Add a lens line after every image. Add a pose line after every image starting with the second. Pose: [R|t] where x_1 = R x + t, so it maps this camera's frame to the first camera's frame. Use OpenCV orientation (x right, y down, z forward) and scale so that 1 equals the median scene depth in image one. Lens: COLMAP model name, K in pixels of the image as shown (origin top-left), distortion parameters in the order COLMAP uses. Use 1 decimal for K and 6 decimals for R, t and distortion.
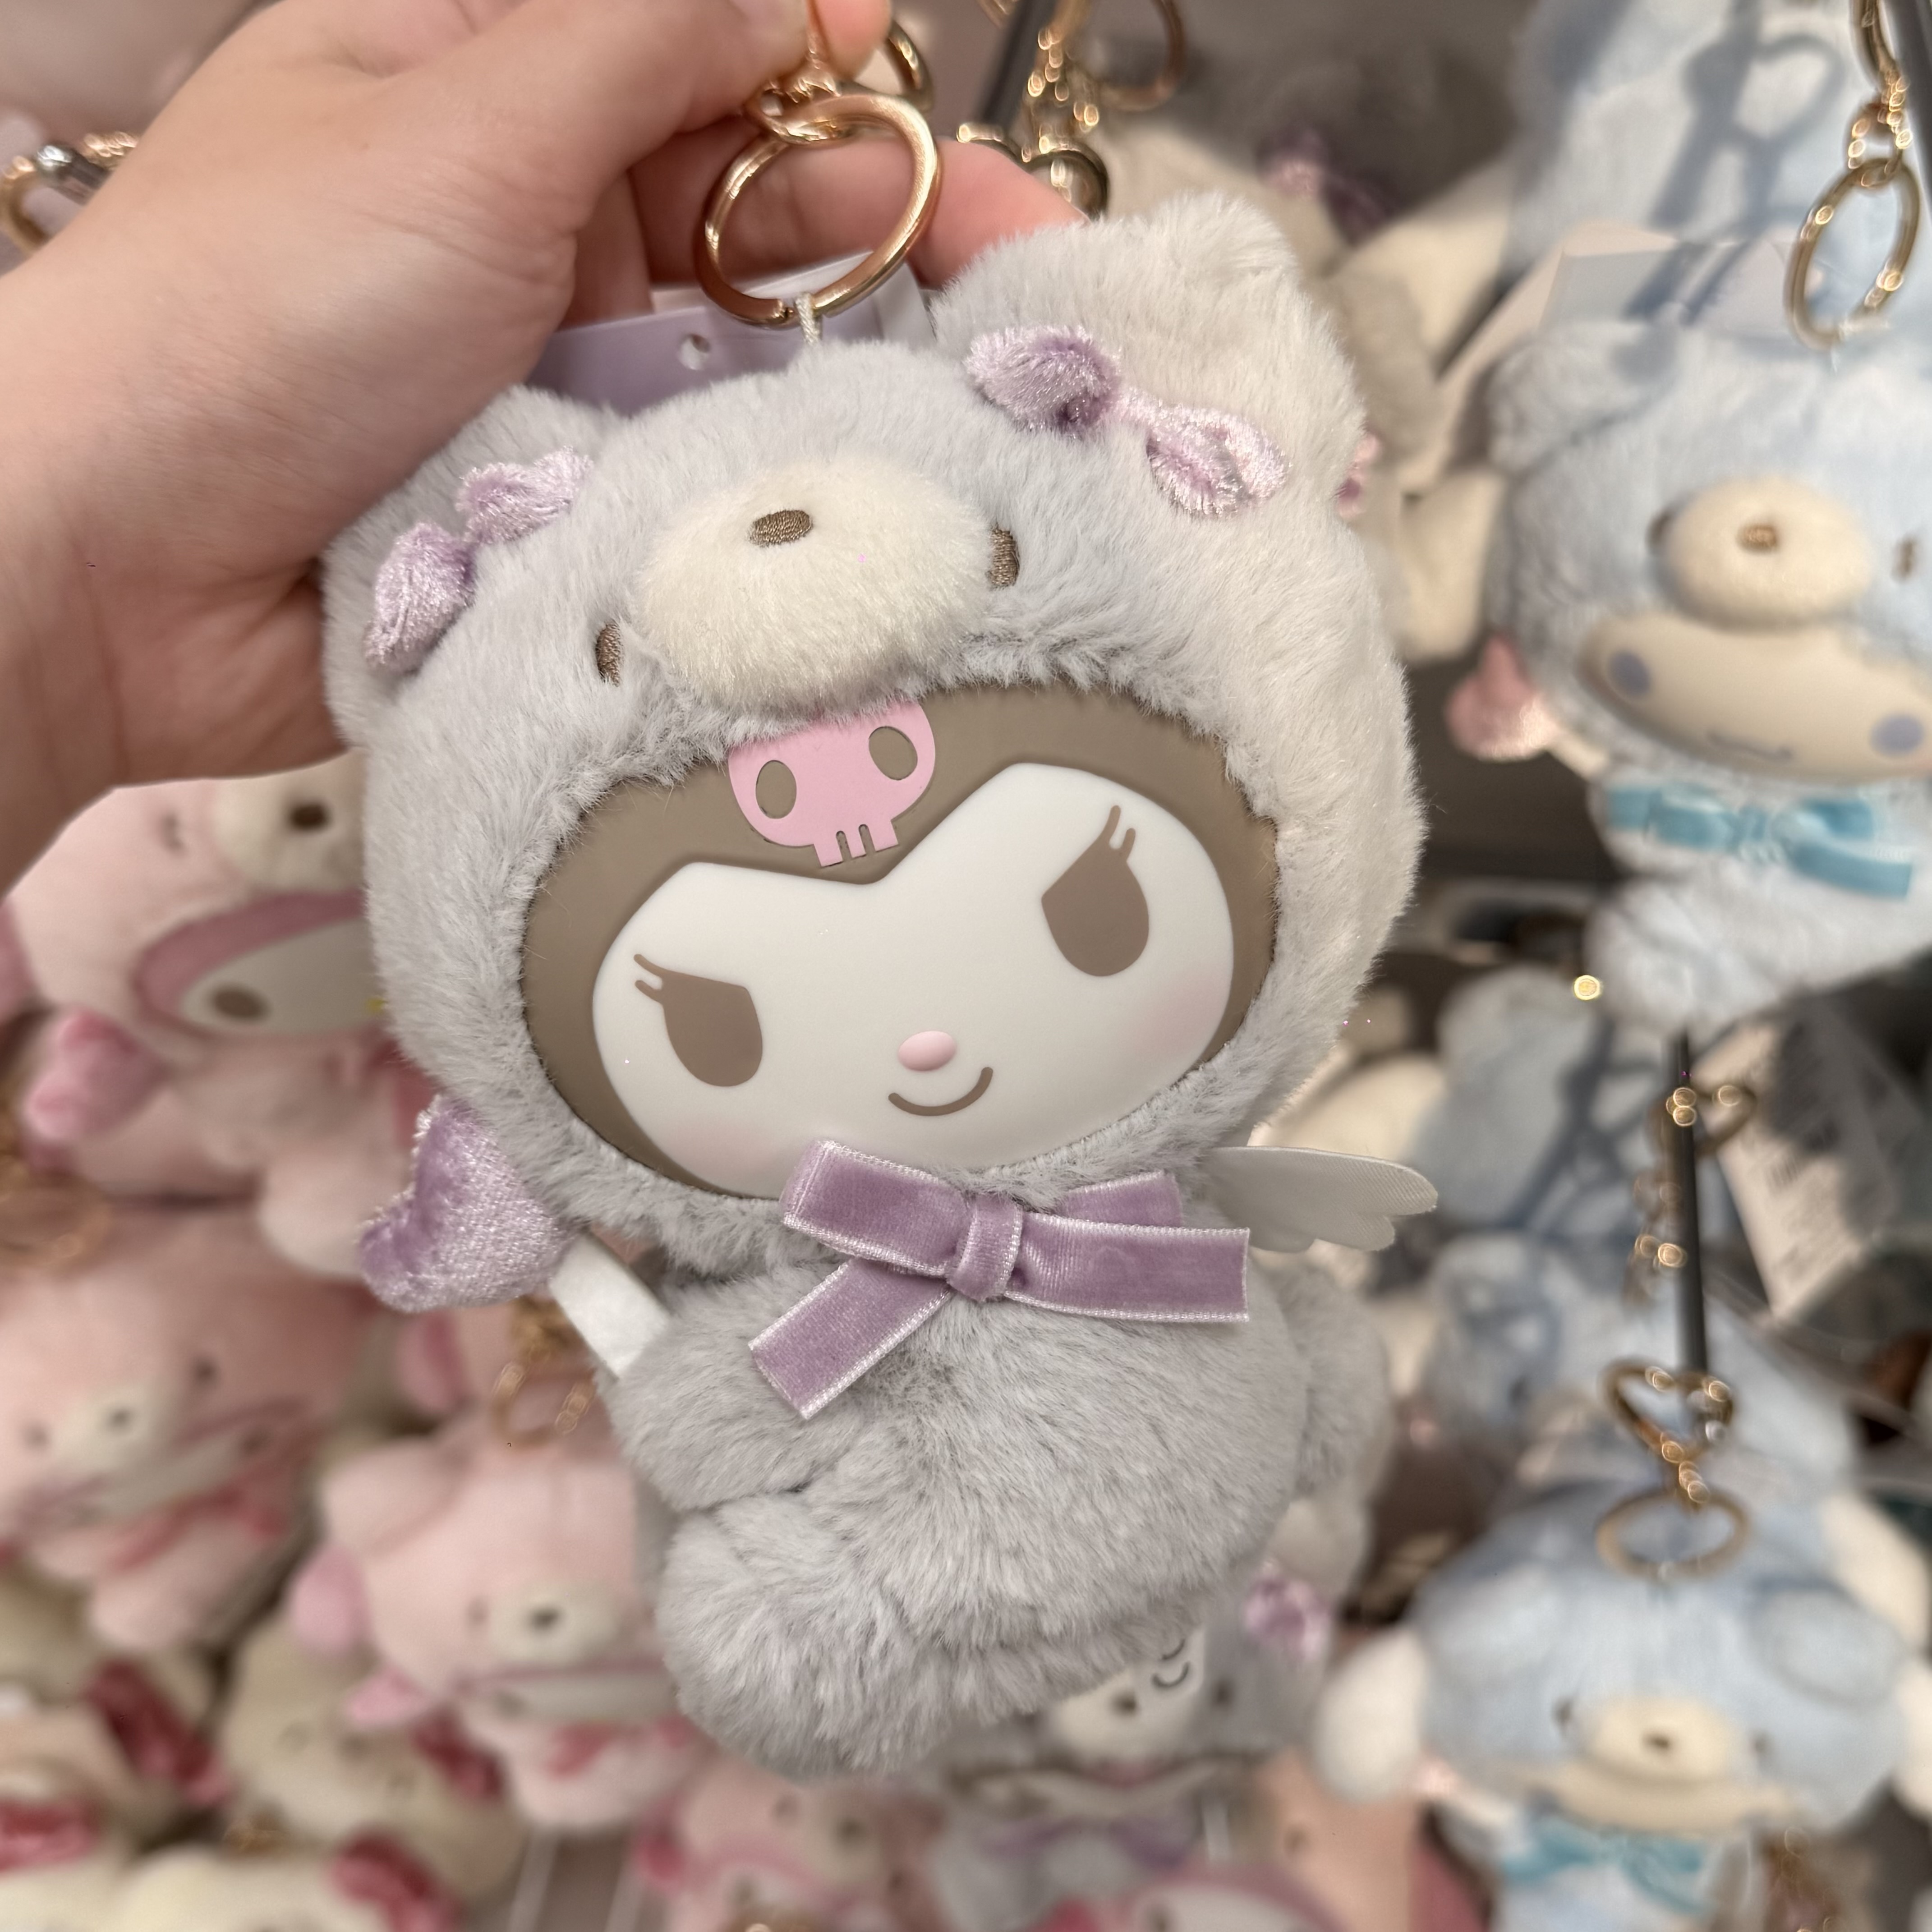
lens RADIAL K [[2419.1, 0, 966.0], [0, 2419.1, 966.0], [0, 0, 1]] dist [0.043503, -0.285935]
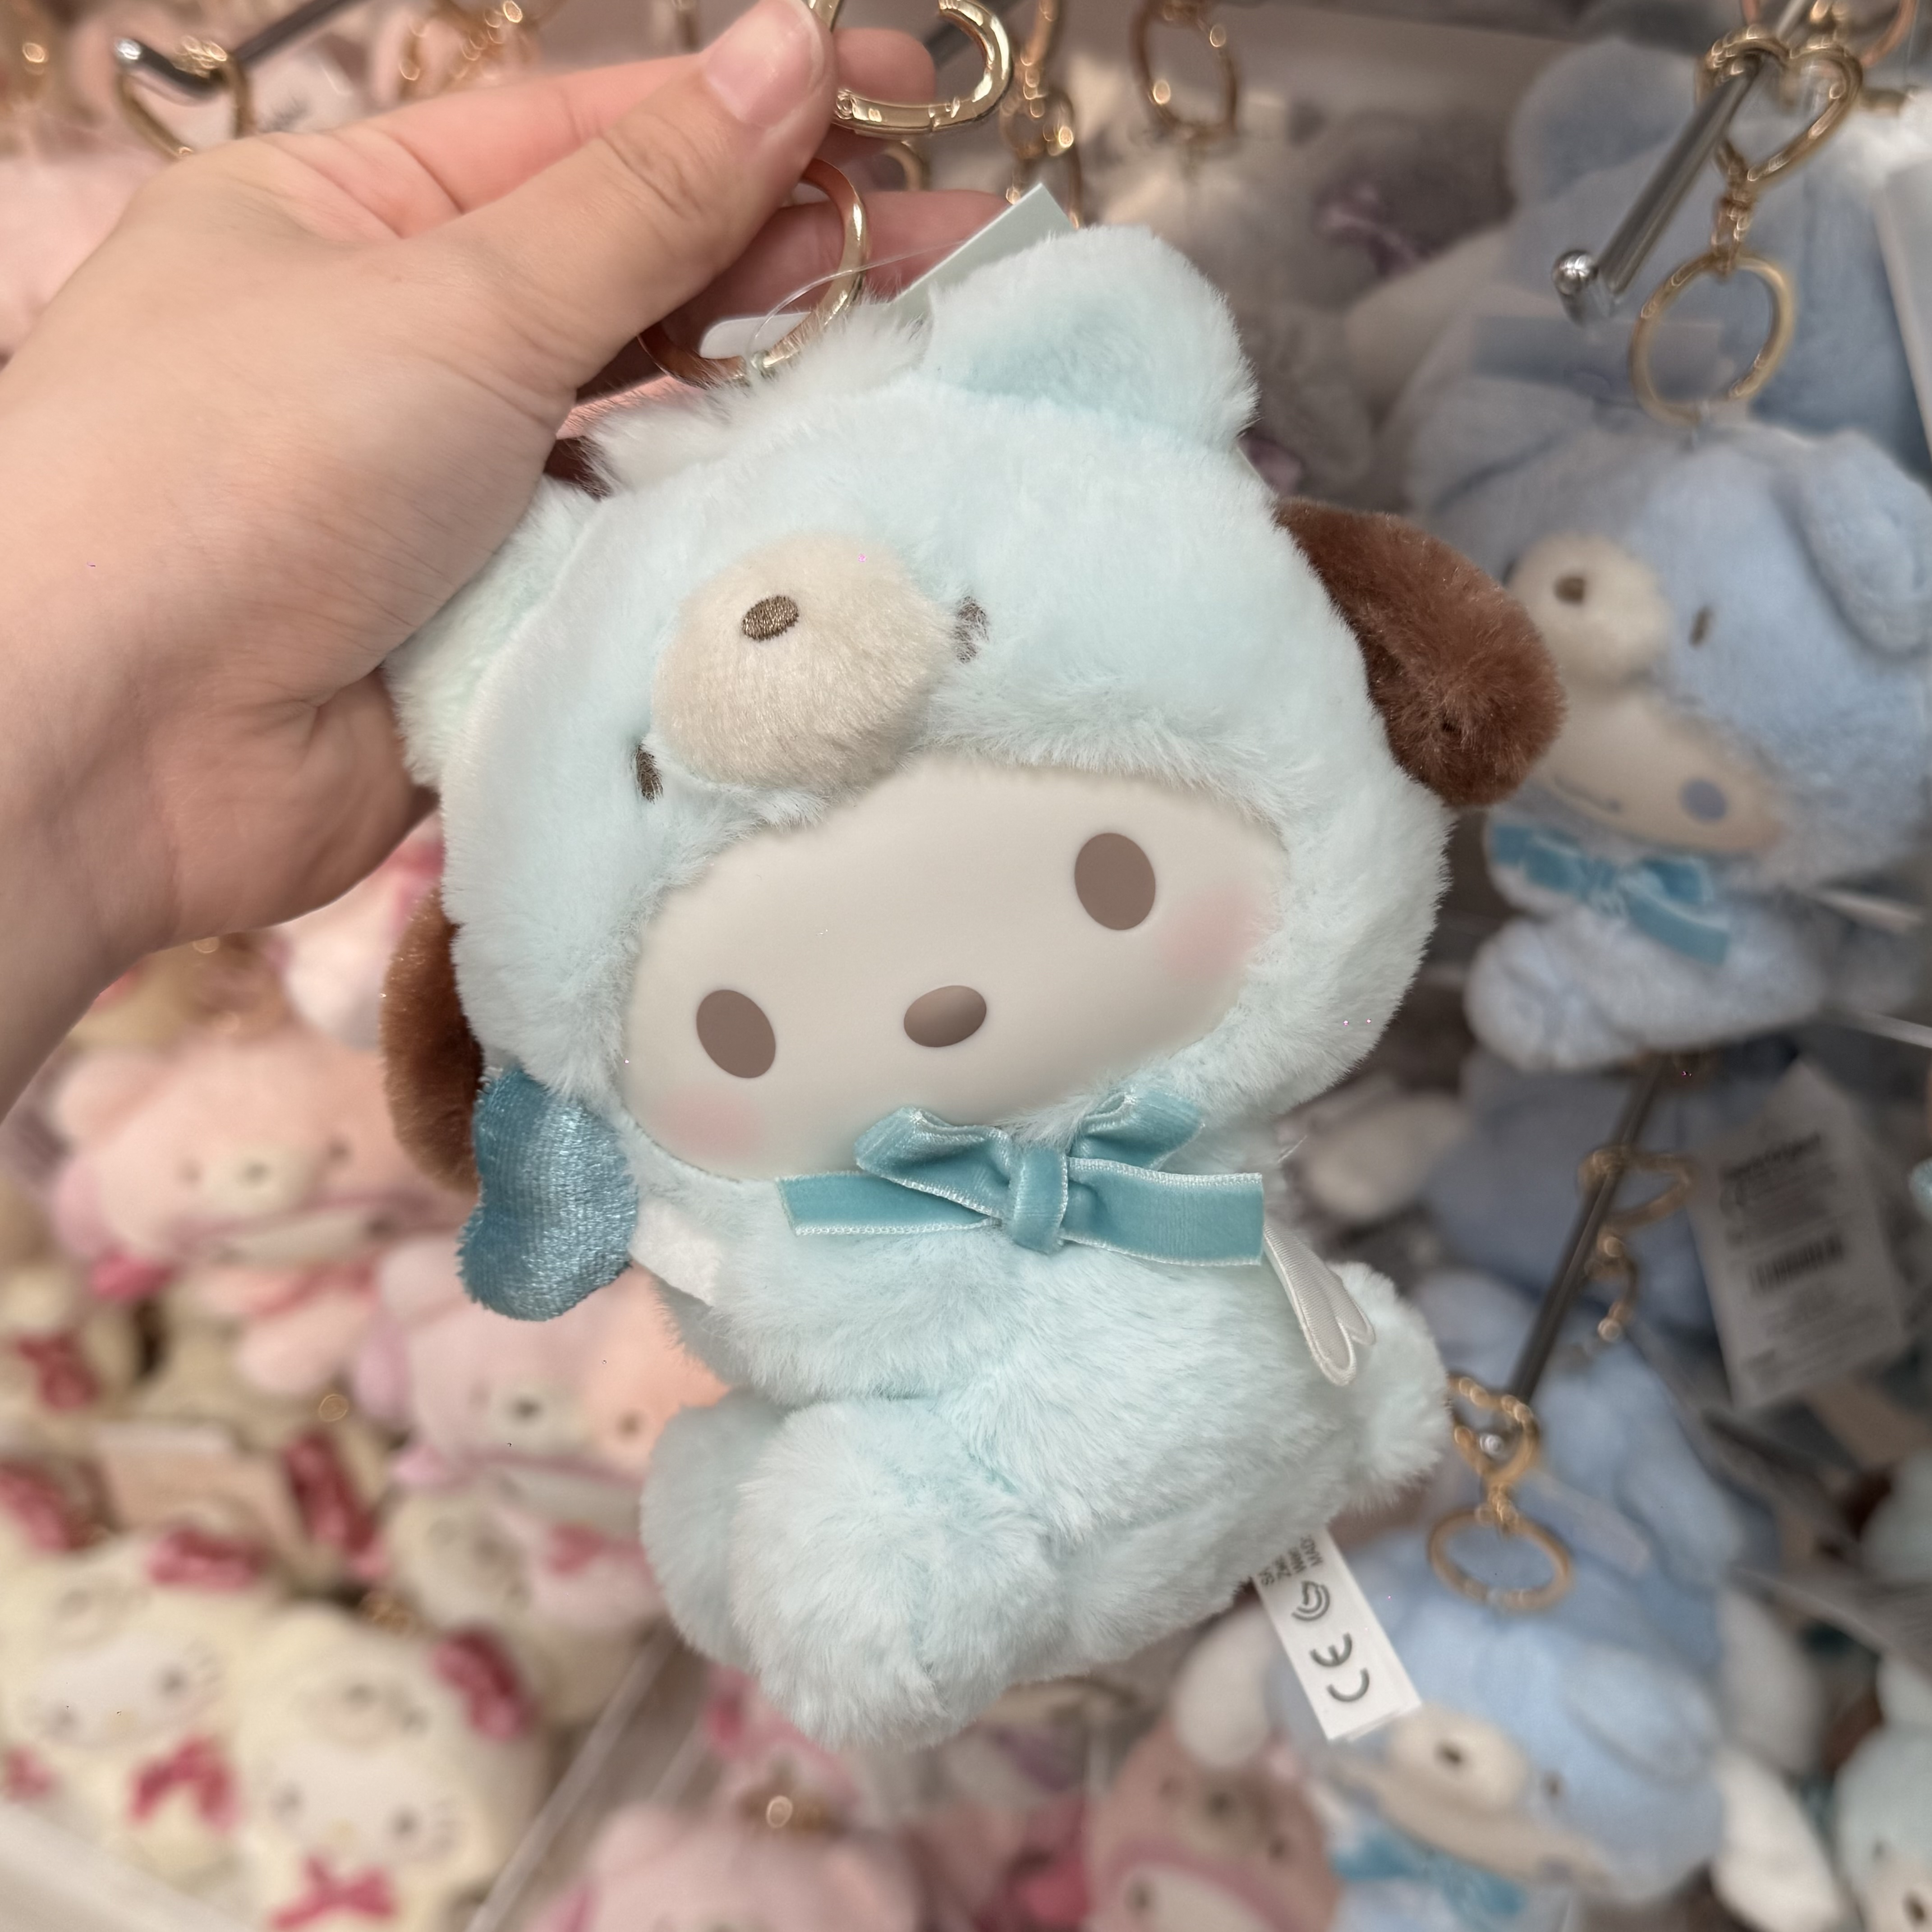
lens RADIAL K [[2419.1, 0, 966.0], [0, 2419.1, 966.0], [0, 0, 1]] dist [0.043503, -0.285935]
pose [[0.954140, 0.184533, -0.235721, 0.253752], [-0.190963, 0.981587, -0.004540, 0.030744], [0.230543, 0.049346, 0.971810, -0.071246]]
